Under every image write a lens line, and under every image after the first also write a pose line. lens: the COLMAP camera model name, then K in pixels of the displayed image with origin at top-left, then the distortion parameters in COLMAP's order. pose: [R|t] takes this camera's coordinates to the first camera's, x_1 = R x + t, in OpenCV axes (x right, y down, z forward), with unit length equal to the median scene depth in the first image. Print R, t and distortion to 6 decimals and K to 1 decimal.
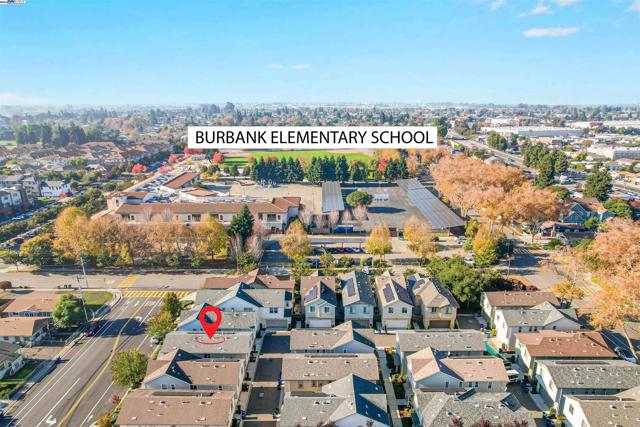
lens RADIAL K [[415.4, 0, 320.0], [0, 415.4, 213.5], [0, 0, 1]] dist [-0.005715, -0.050406]
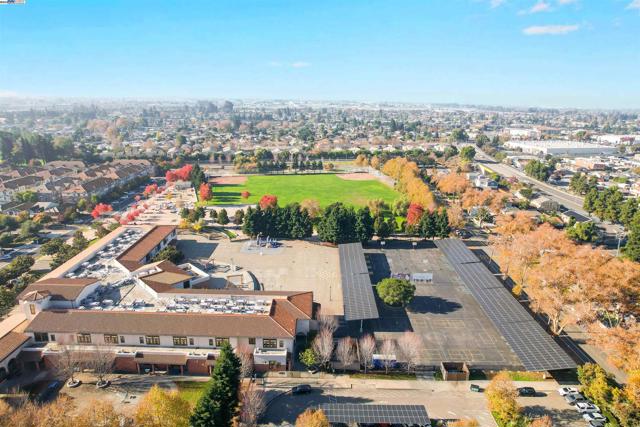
lens RADIAL K [[409.3, 0, 320.0], [0, 409.3, 213.5], [0, 0, 1]] dist [-0.024399, 0.001995]
pose [[0.999760, 0.021322, 0.004948, -0.029616], [-0.021413, 0.999588, 0.019136, -0.129929], [-0.004538, -0.019237, 0.999805, 0.240434]]
